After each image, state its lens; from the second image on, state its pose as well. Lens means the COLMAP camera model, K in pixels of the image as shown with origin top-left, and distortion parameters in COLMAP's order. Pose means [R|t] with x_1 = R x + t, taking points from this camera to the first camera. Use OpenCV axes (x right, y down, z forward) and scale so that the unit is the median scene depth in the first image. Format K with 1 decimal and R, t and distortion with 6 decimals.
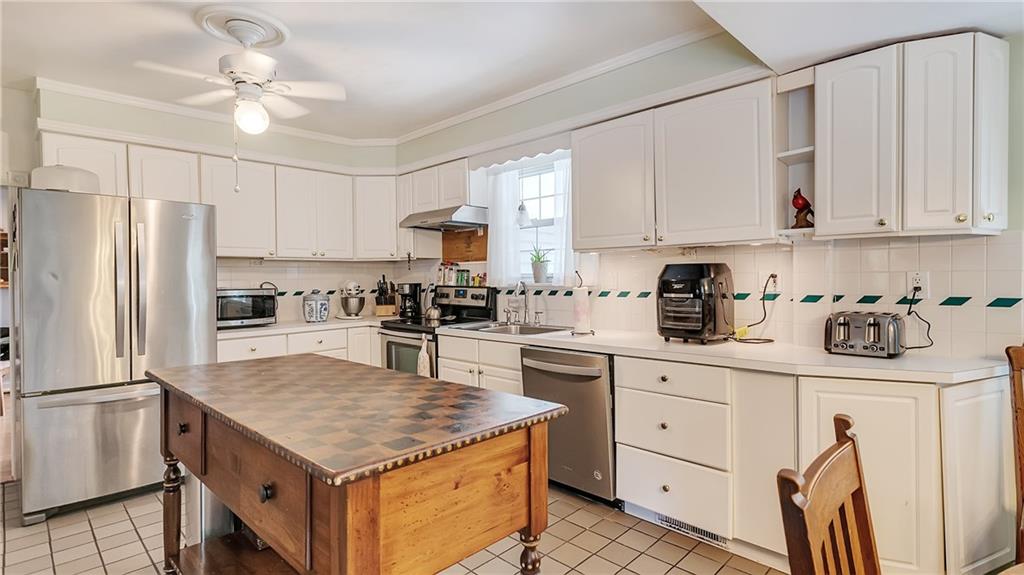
lens RADIAL K [[496.5, 0, 513.9], [0, 496.5, 285.7], [0, 0, 1]] dist [0.002108, 0.001733]
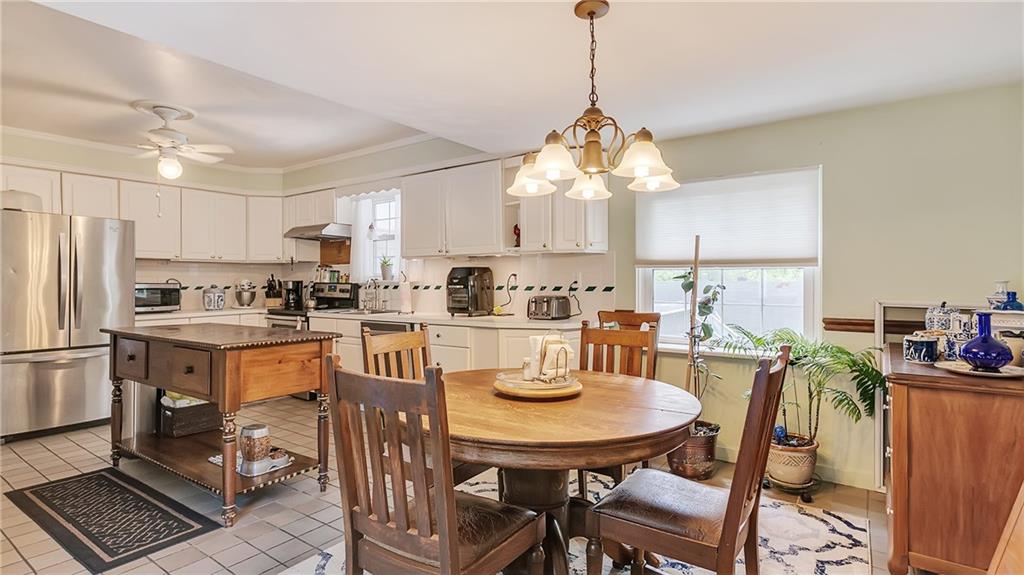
lens RADIAL K [[496.5, 0, 509.3], [0, 496.5, 282.8], [0, 0, 1]] dist [0.002108, 0.001733]
pose [[0.987768, 0.006155, 0.155807, 0.191243], [-0.003916, 0.999885, -0.014675, 0.023081], [-0.155879, 0.013885, 0.987679, -0.477848]]
